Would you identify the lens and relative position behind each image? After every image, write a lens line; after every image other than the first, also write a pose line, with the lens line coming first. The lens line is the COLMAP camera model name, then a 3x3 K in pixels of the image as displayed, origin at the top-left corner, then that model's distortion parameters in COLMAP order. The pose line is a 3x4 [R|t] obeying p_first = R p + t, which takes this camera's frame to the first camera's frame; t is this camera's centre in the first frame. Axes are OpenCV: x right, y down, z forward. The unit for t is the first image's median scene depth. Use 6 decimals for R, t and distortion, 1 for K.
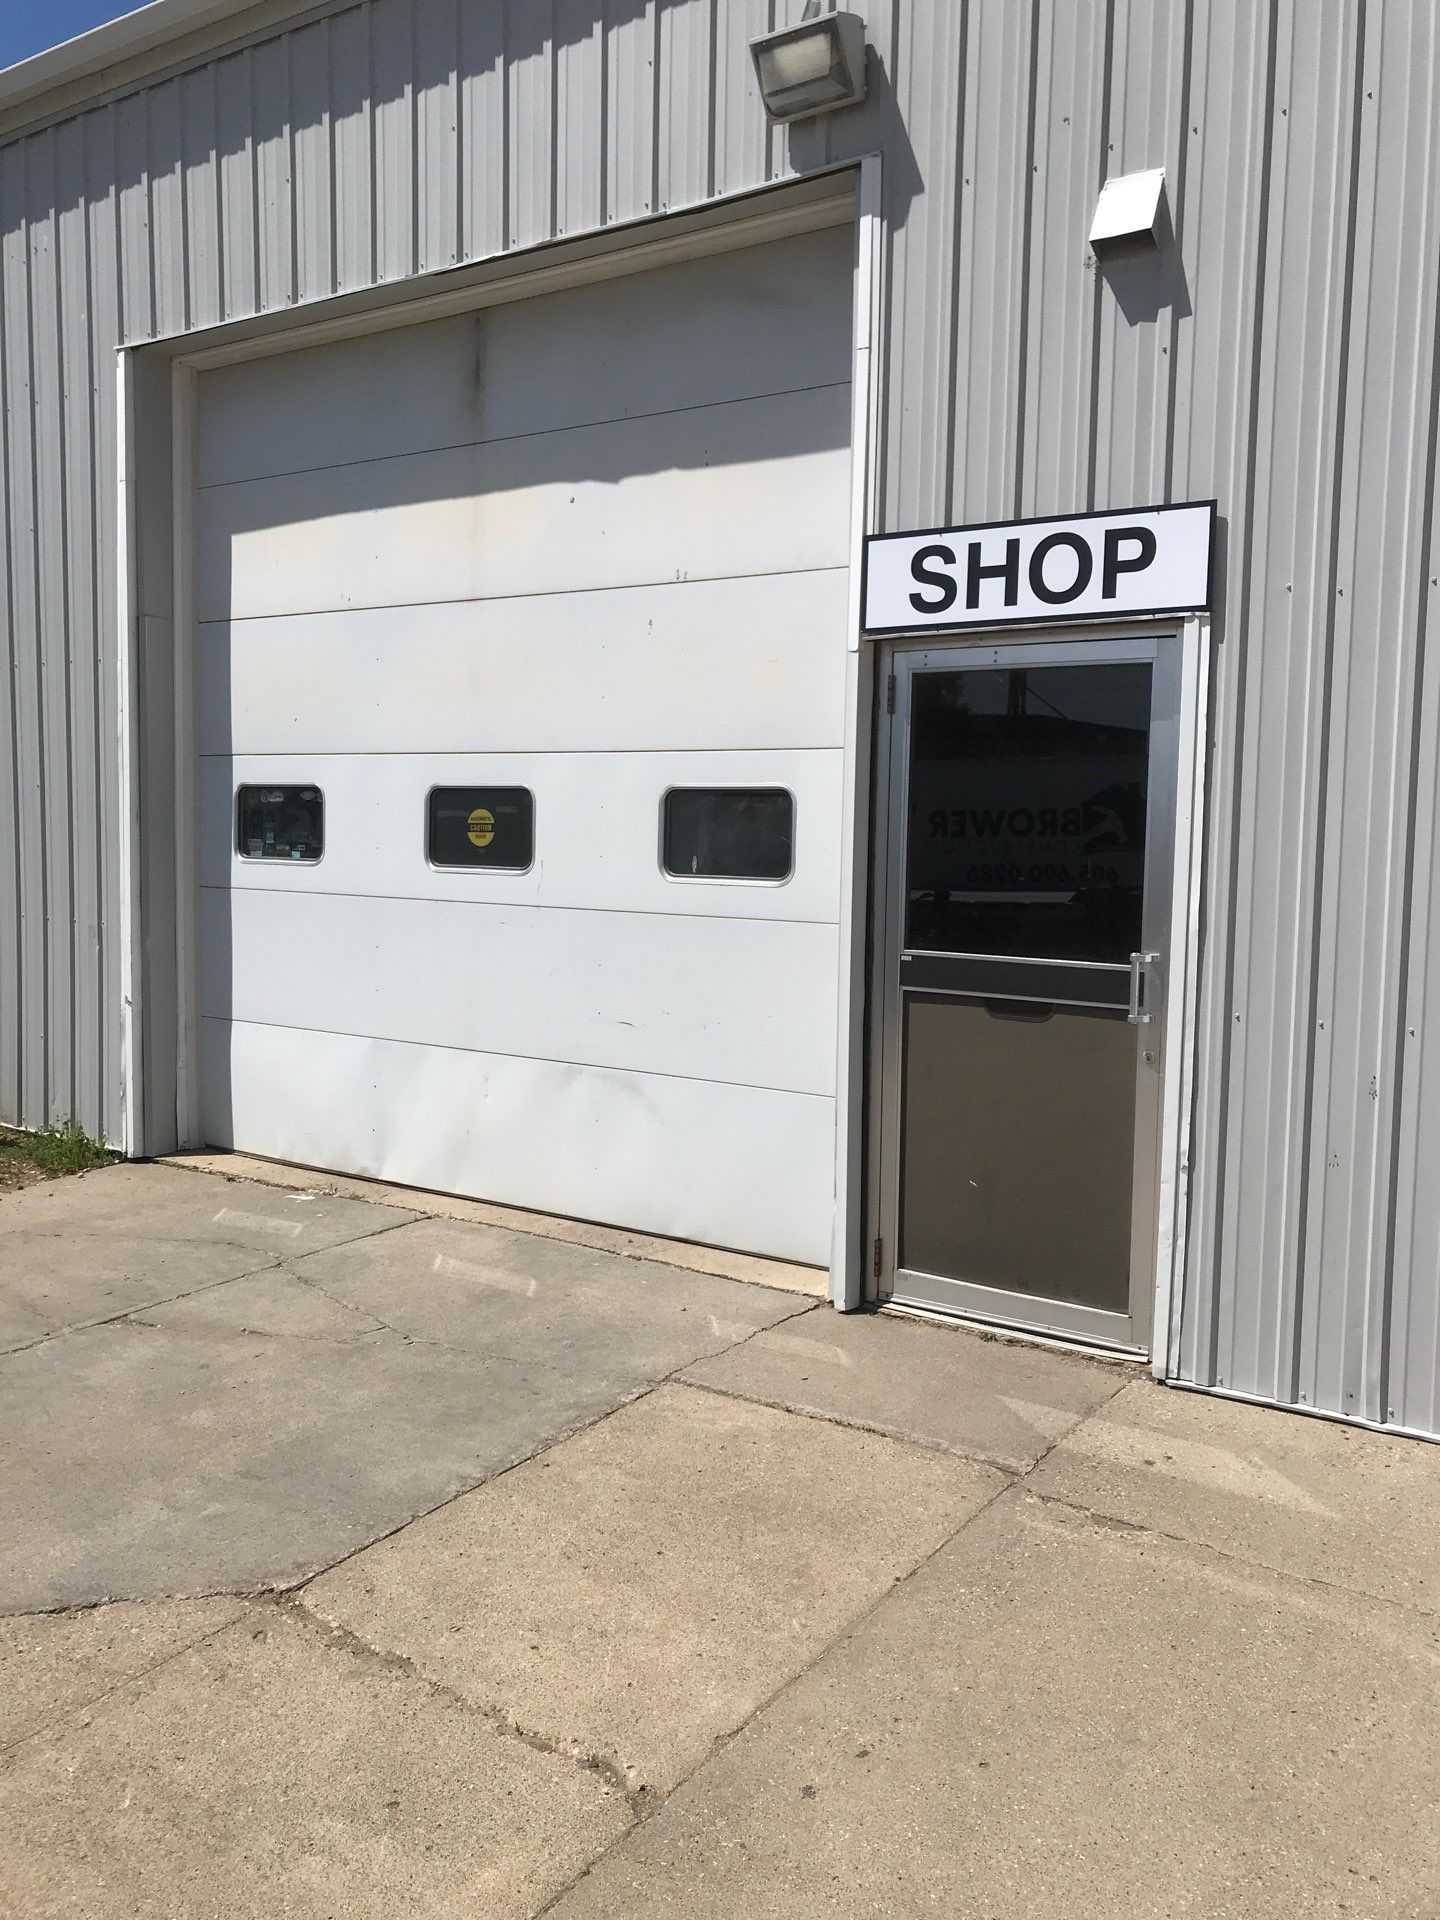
lens RADIAL K [[1526.9, 0, 707.2], [0, 1526.9, 938.0], [0, 0, 1]] dist [0.115353, -0.182834]
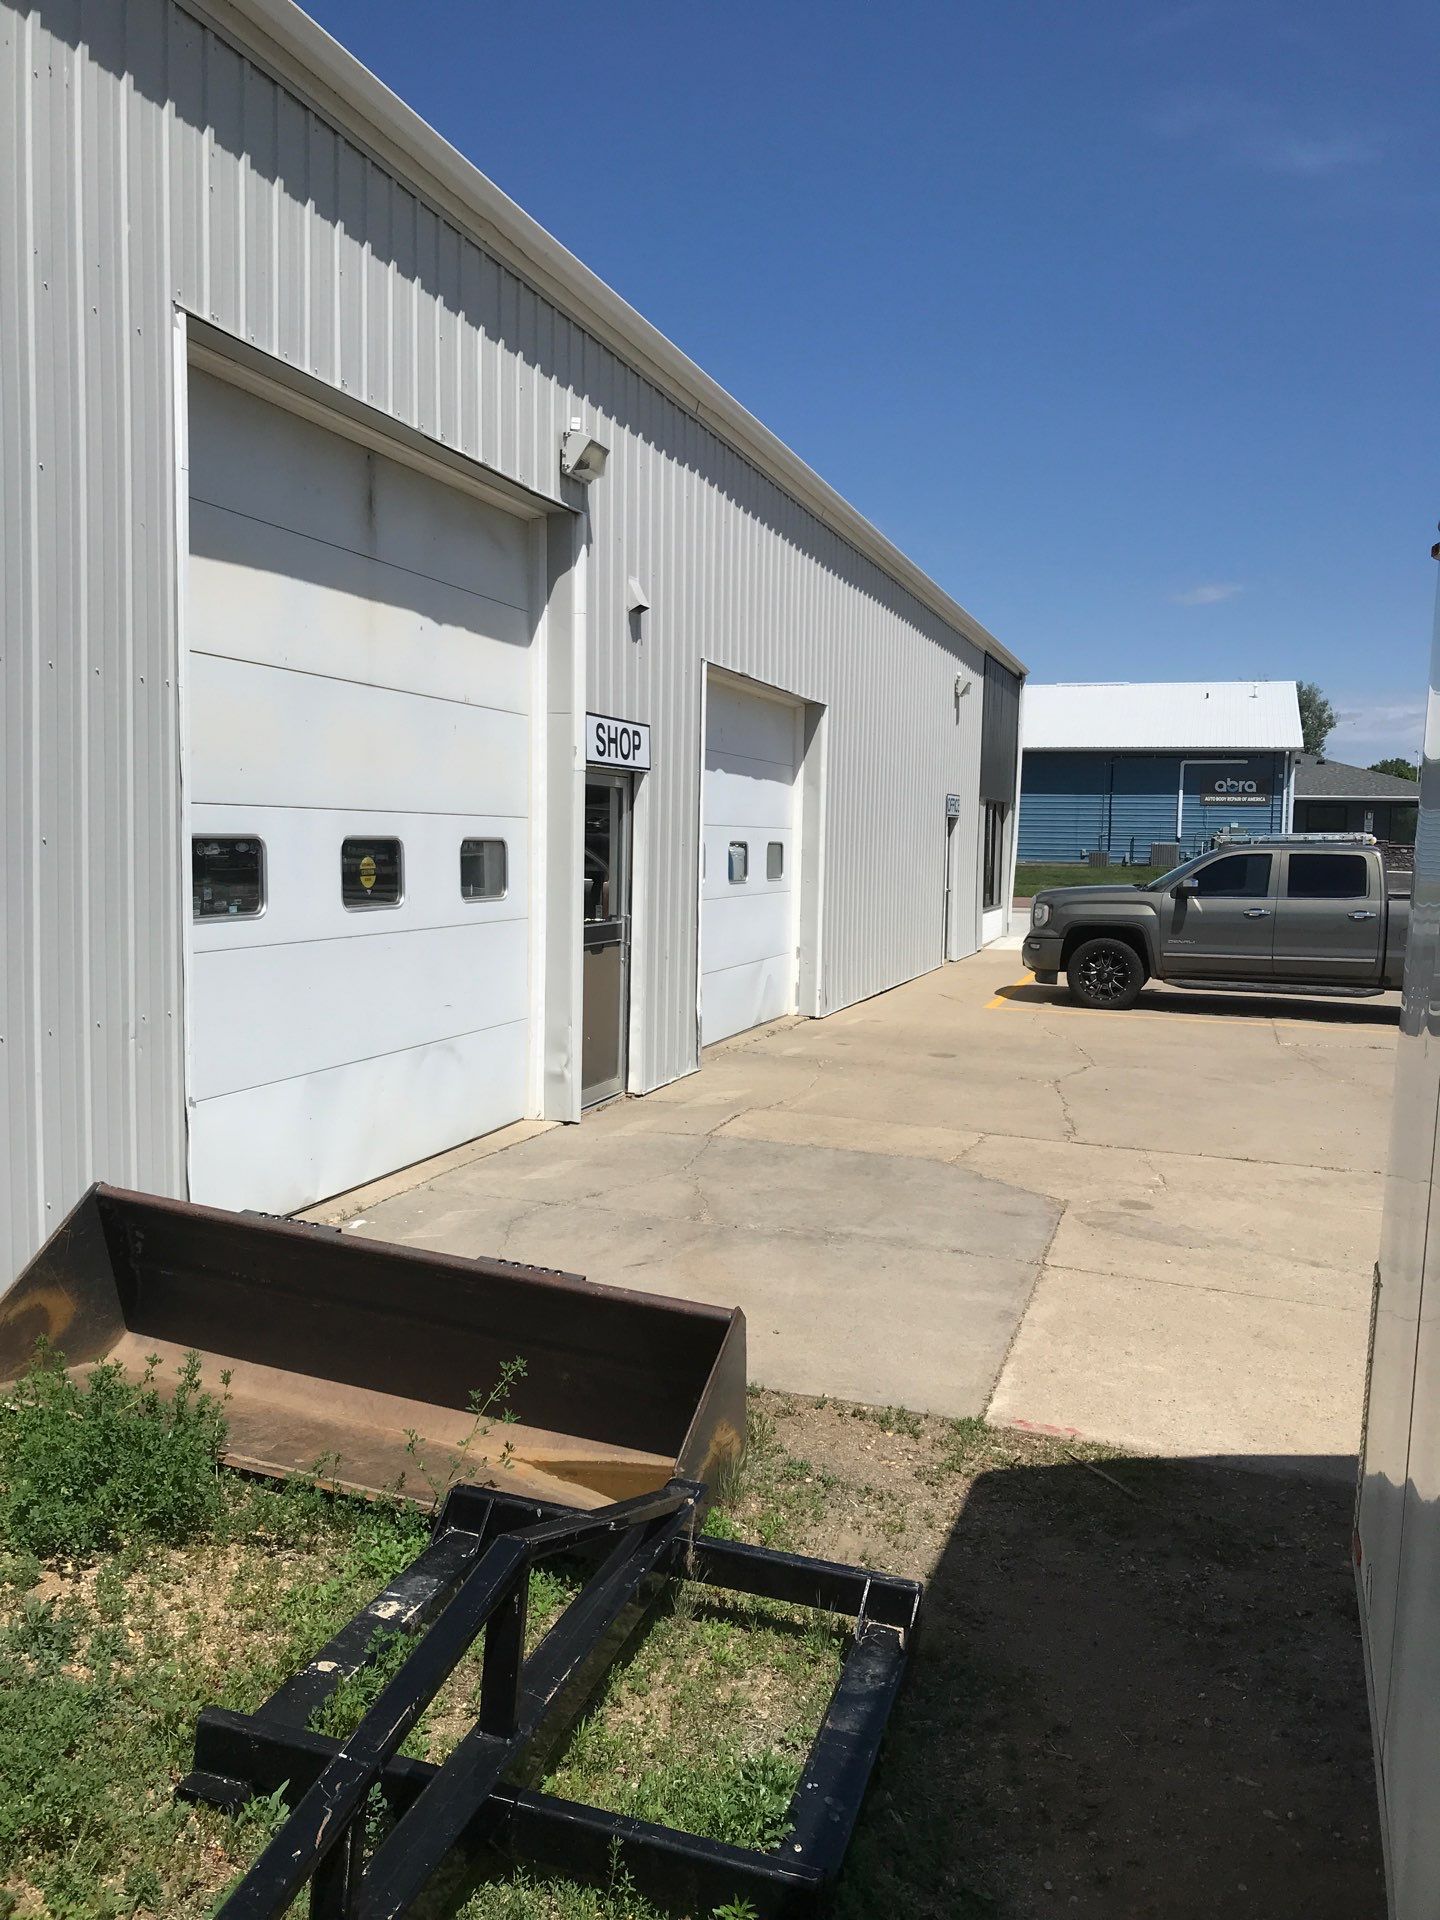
lens RADIAL K [[1526.9, 0, 707.2], [0, 1526.9, 938.0], [0, 0, 1]] dist [0.115353, -0.182834]
pose [[-0.266136, -0.087626, 0.959944, -1.278442], [0.047805, 0.993434, 0.103937, -0.123612], [-0.962749, 0.073552, -0.260200, 0.982549]]
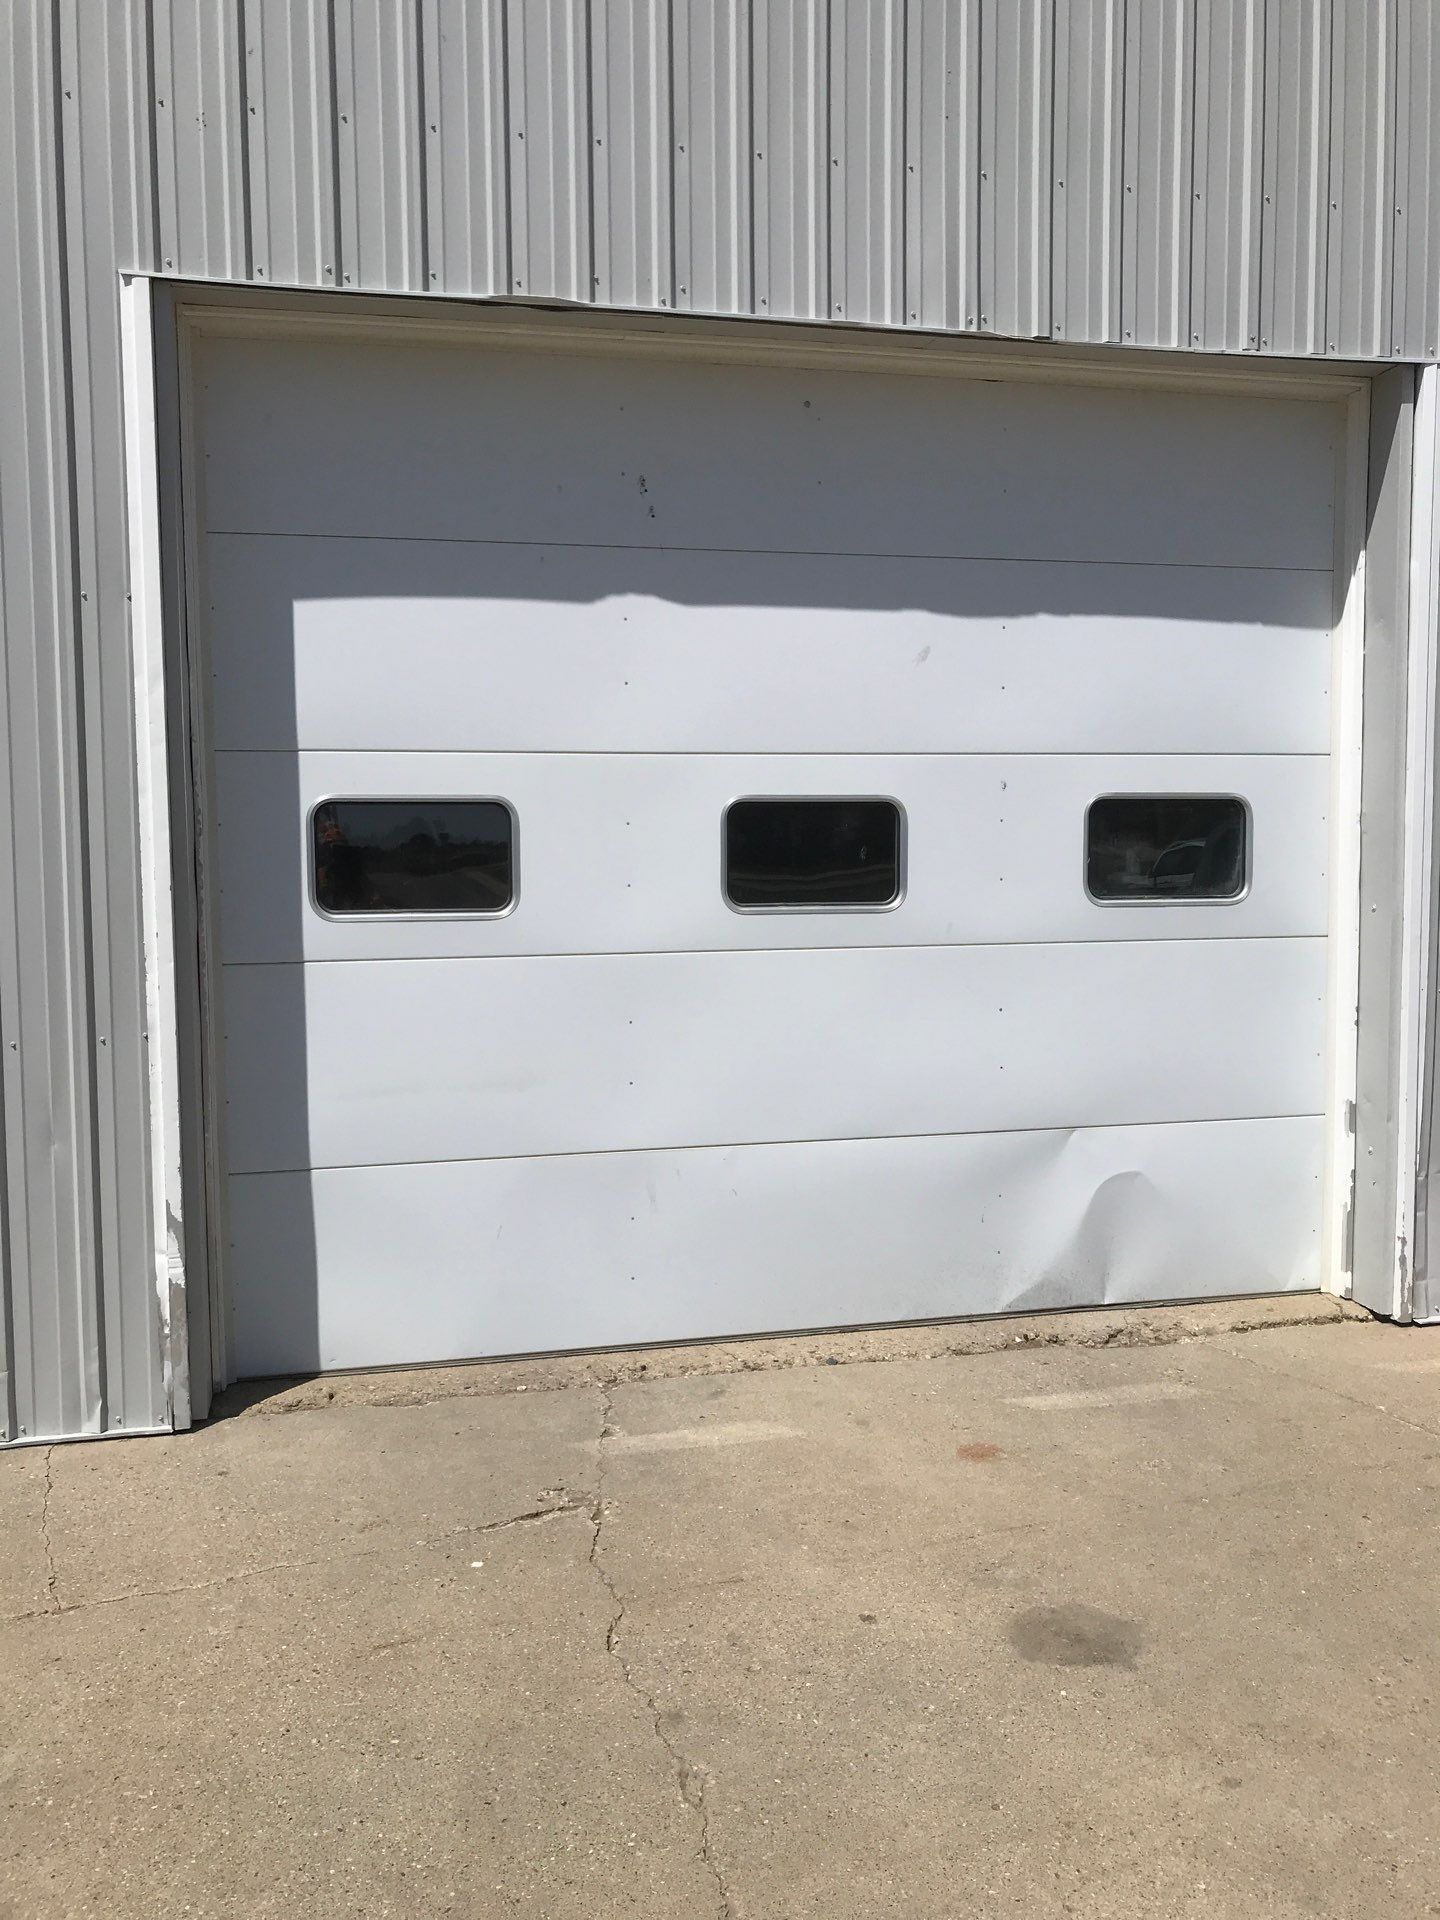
lens RADIAL K [[1329.5, 0, 720.0], [0, 1329.5, 960.0], [0, 0, 1]] dist [0.002737, 0.000177]
pose [[0.696202, -0.113006, 0.708895, -0.599434], [0.064410, 0.993382, 0.095099, -0.078894], [-0.714950, -0.020548, 0.698873, 0.530054]]
